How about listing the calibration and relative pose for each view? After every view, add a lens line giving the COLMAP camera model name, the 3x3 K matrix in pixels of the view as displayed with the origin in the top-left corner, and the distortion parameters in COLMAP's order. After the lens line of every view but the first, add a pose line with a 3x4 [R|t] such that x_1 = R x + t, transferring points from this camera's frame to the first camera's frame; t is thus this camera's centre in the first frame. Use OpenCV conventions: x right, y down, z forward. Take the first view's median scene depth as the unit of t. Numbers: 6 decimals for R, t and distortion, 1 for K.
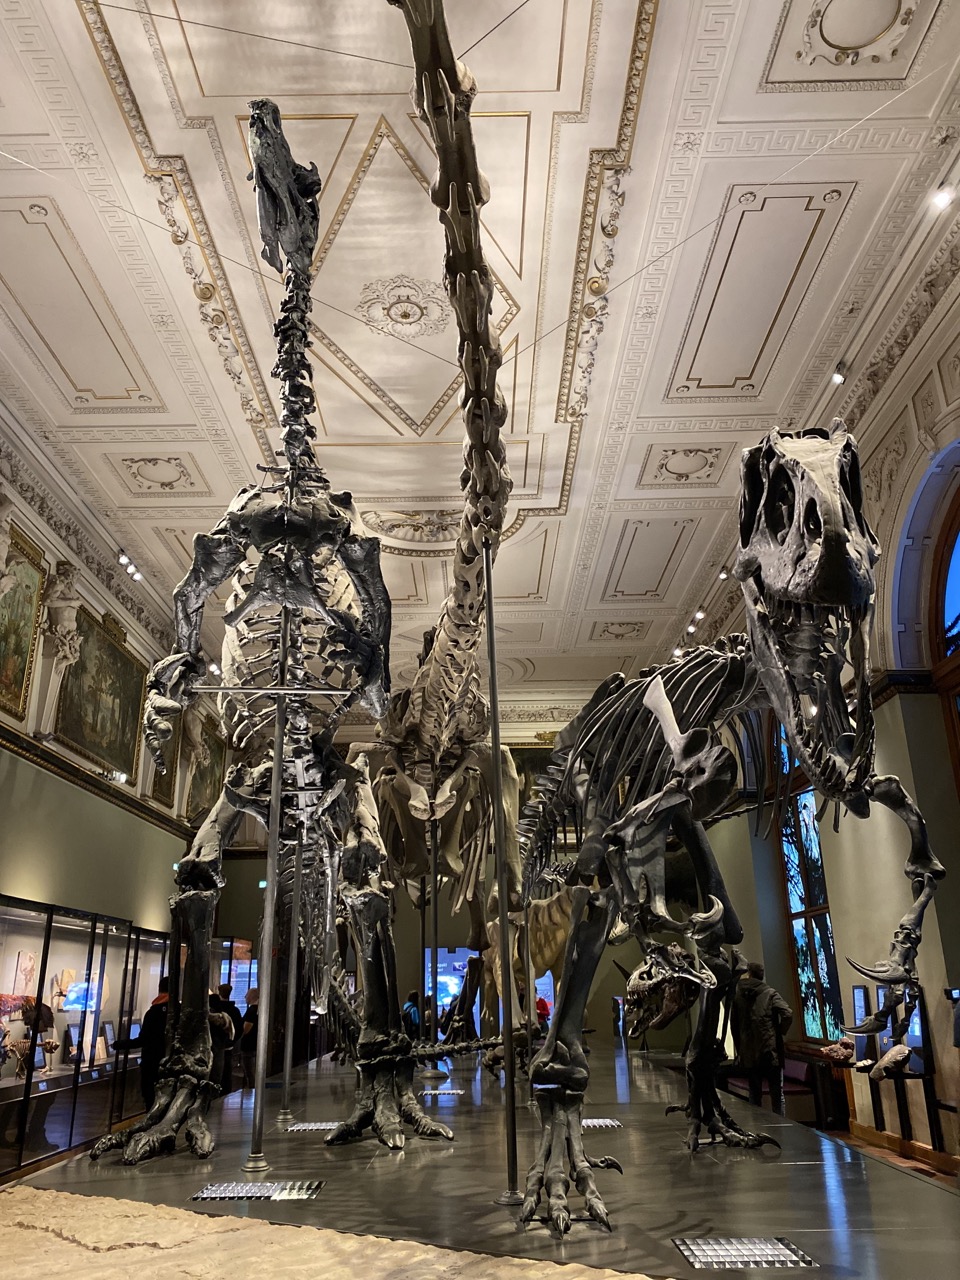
lens RADIAL K [[962.9, 0, 480.0], [0, 962.9, 640.0], [0, 0, 1]] dist [0.082365, -0.212124]
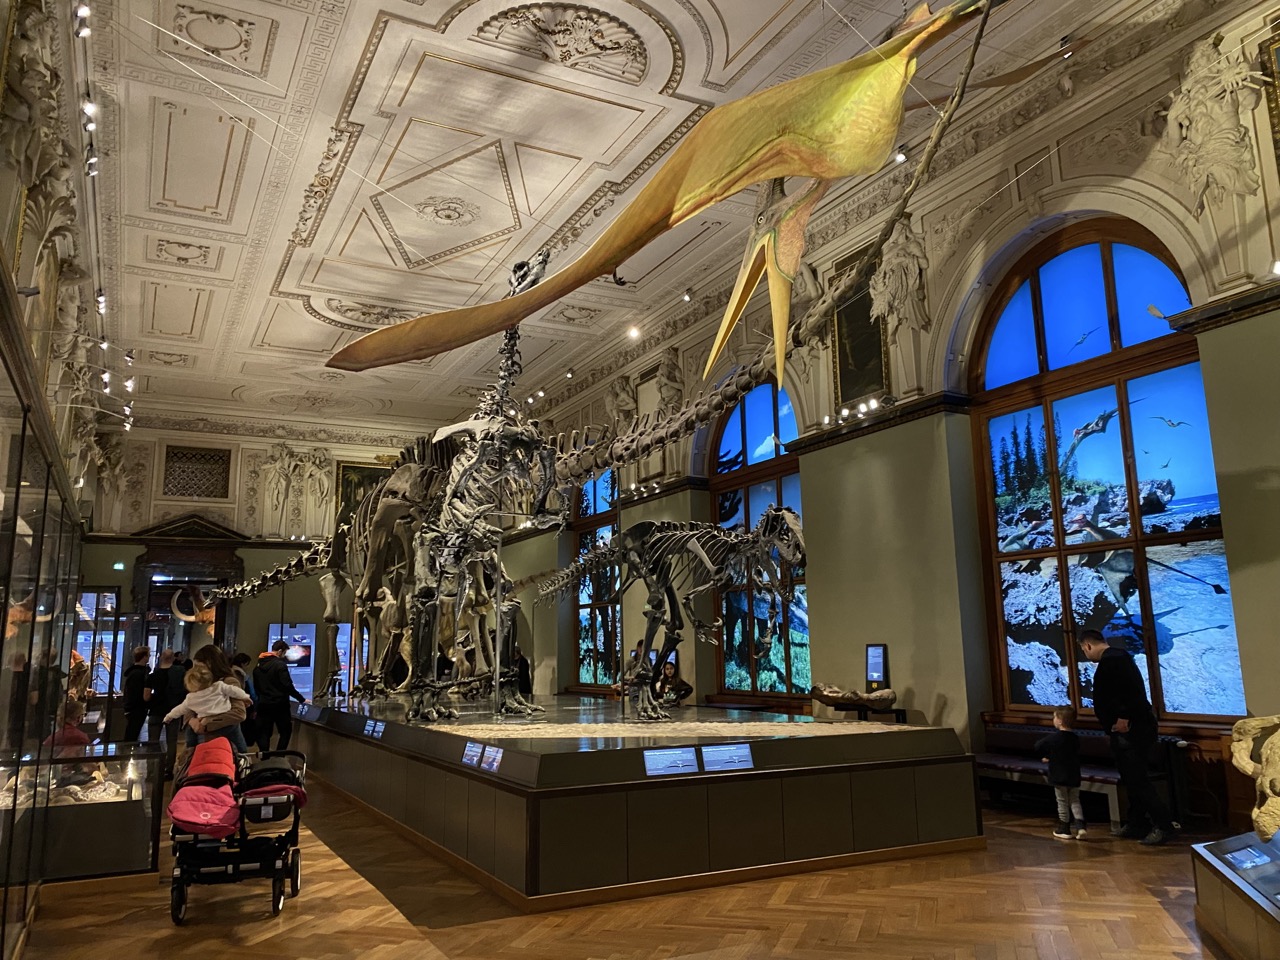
lens RADIAL K [[962.9, 0, 640.0], [0, 962.9, 480.0], [0, 0, 1]] dist [0.082365, -0.212124]
pose [[0.884407, 0.081193, 0.459599, -0.325996], [-0.154017, 0.980359, 0.123185, -0.117039], [-0.440571, -0.179732, 0.879542, -0.353546]]
